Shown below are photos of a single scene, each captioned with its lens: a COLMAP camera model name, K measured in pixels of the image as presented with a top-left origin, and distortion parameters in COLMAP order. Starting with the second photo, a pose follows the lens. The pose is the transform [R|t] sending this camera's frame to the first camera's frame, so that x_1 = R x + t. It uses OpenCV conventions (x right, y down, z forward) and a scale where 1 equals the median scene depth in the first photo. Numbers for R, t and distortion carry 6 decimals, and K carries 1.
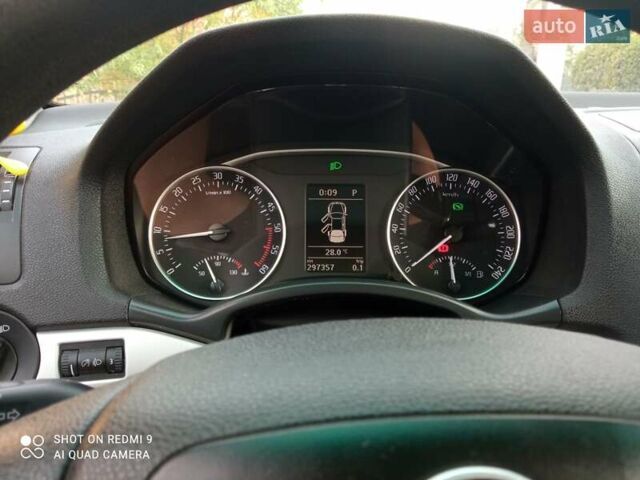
lens RADIAL K [[487.1, 0, 320.3], [0, 487.1, 234.6], [0, 0, 1]] dist [0.027527, -0.038955]
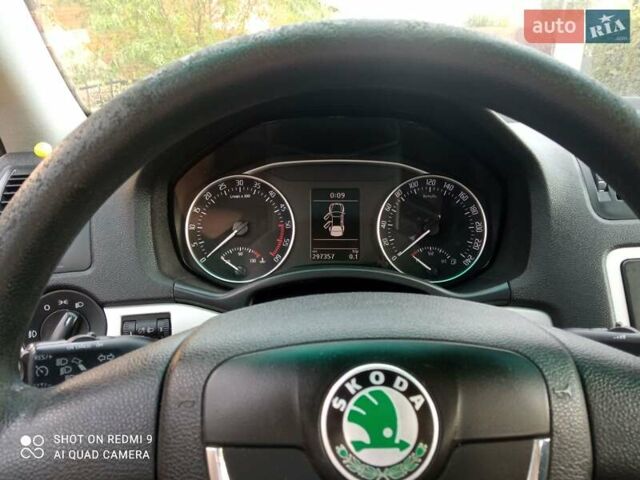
lens RADIAL K [[487.1, 0, 322.9], [0, 487.1, 238.1], [0, 0, 1]] dist [0.027527, -0.038955]
pose [[0.999447, -0.004460, -0.032941, 0.041187], [0.005743, 0.999224, 0.038976, -0.027707], [0.032741, -0.039143, 0.998697, -0.234330]]
